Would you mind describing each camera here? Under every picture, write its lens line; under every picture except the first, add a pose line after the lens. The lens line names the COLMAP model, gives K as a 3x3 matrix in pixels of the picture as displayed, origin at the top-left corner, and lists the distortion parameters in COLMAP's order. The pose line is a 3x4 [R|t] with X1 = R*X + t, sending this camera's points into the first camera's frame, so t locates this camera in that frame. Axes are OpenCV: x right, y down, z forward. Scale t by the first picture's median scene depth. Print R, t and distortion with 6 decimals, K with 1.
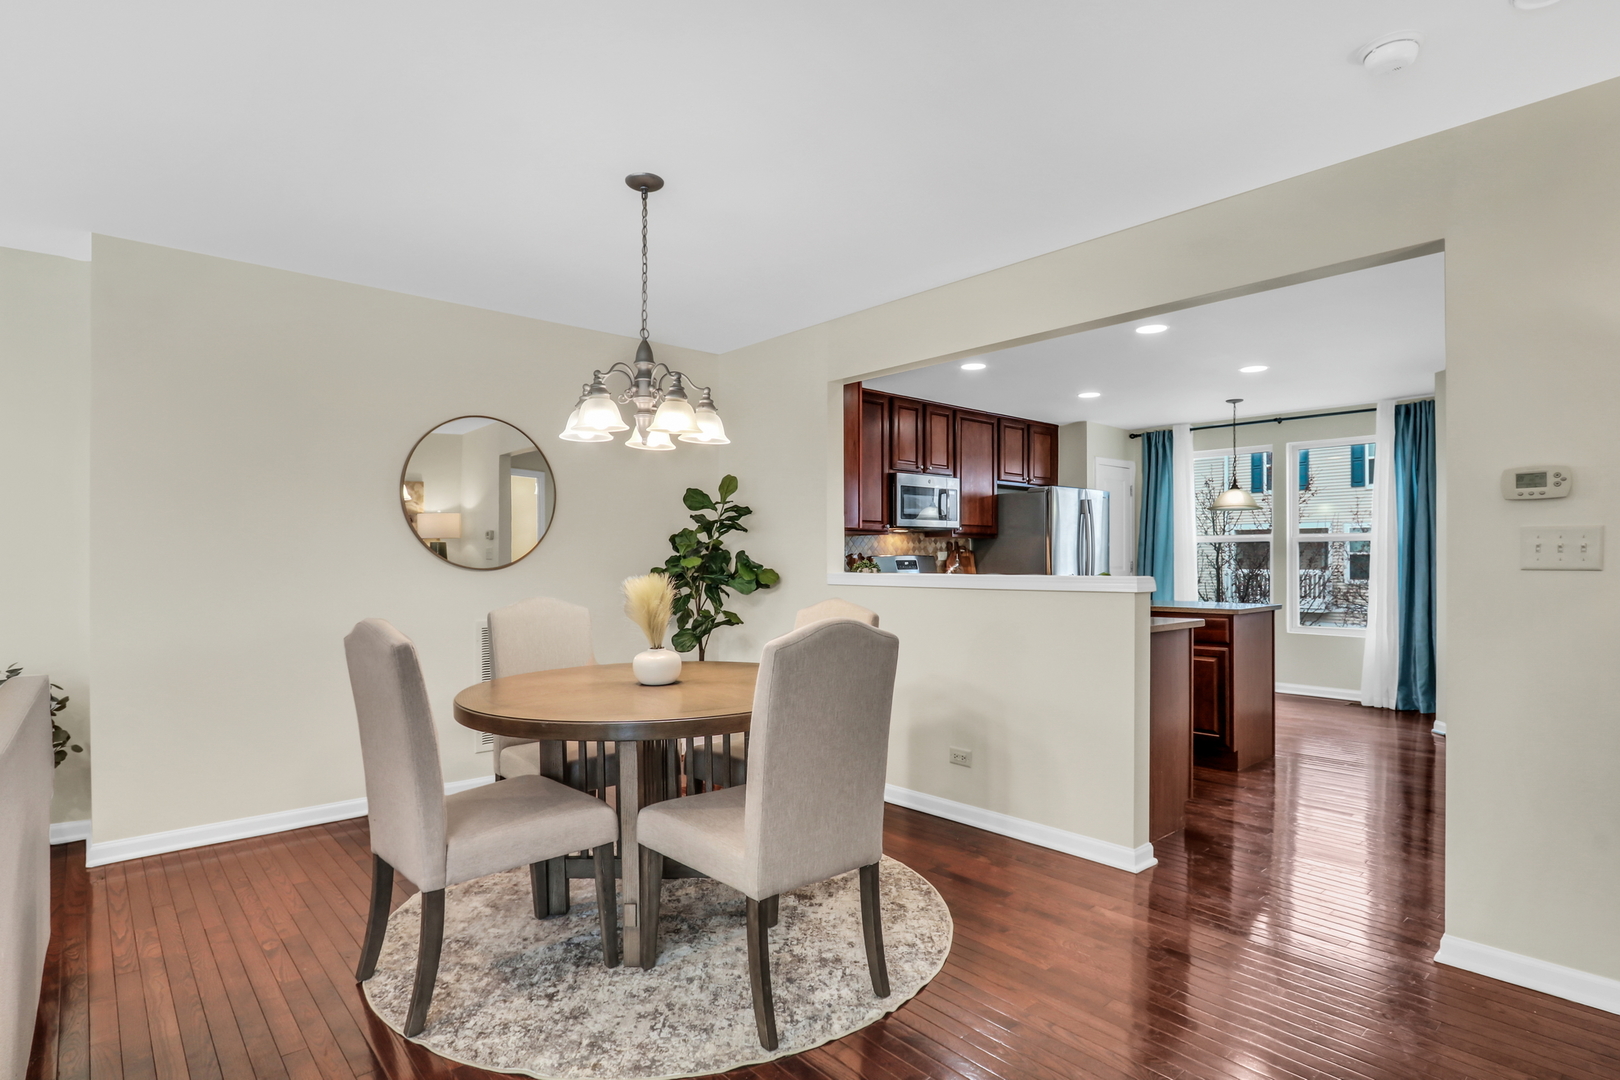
lens RADIAL K [[821.4, 0, 804.0], [0, 821.4, 550.1], [0, 0, 1]] dist [-0.015390, 0.000892]
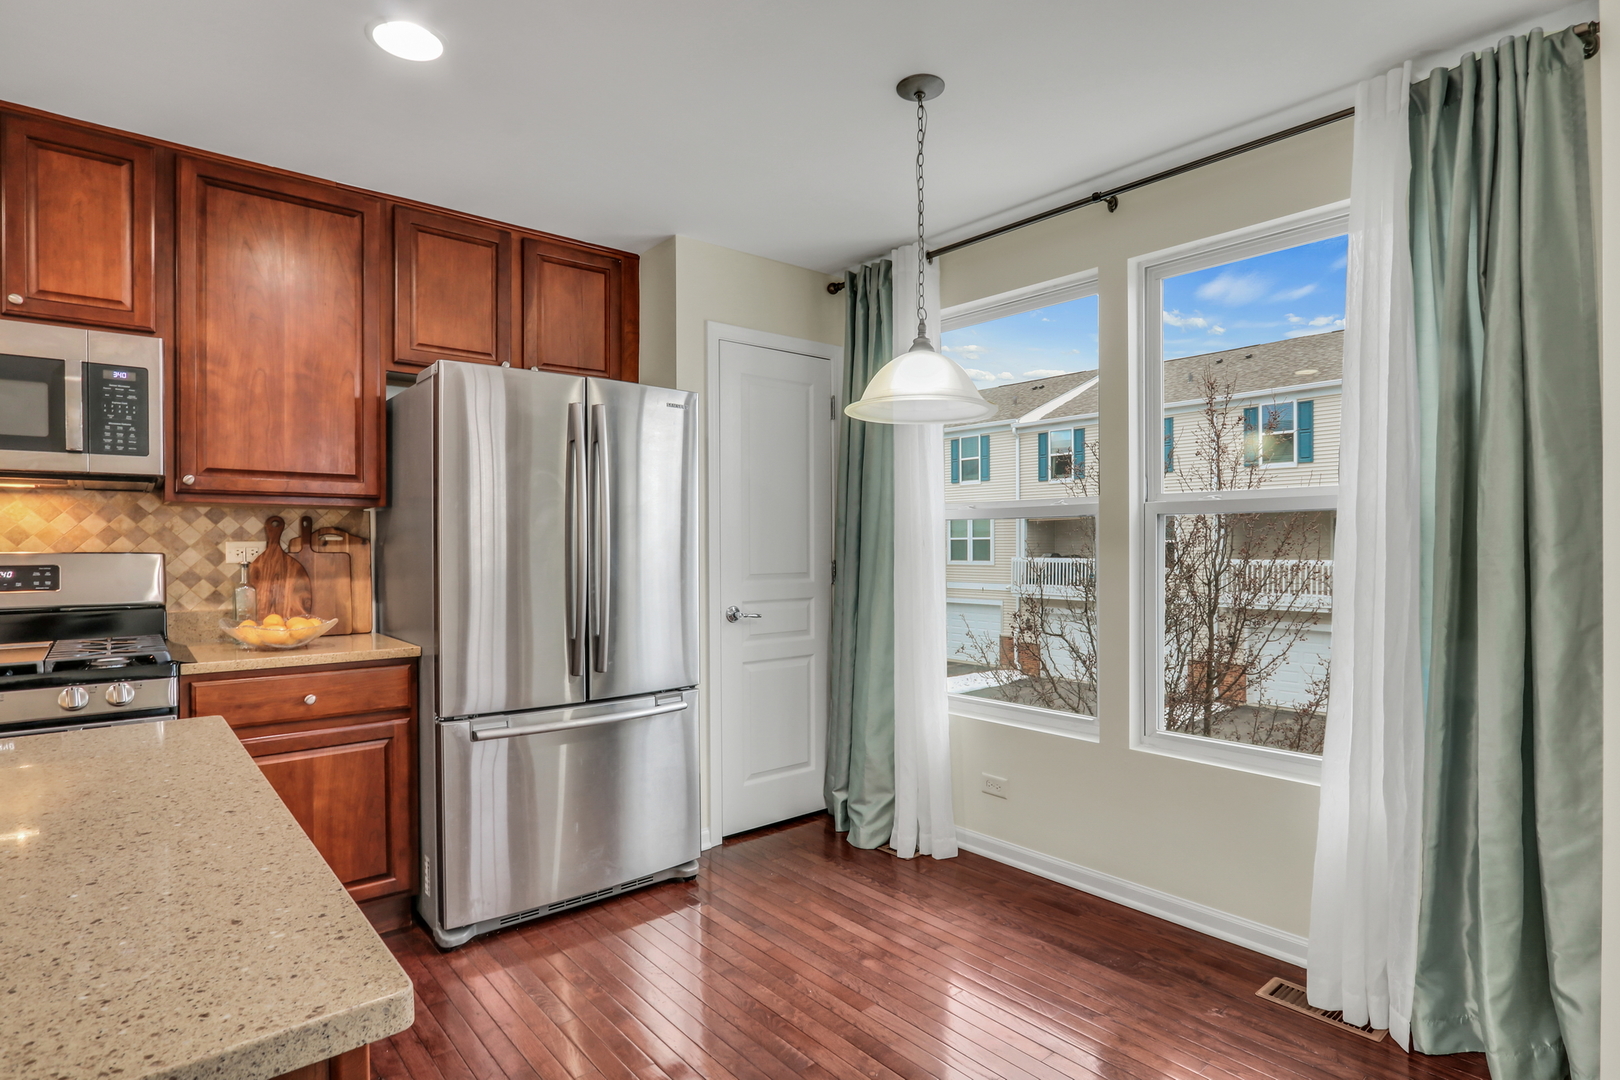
lens RADIAL K [[821.4, 0, 804.0], [0, 821.4, 550.1], [0, 0, 1]] dist [-0.015390, 0.000892]
pose [[0.999612, -0.005895, -0.027237, 0.461992], [0.006274, 0.999884, 0.013862, 0.002238], [0.027152, -0.014028, 0.999533, 0.628566]]
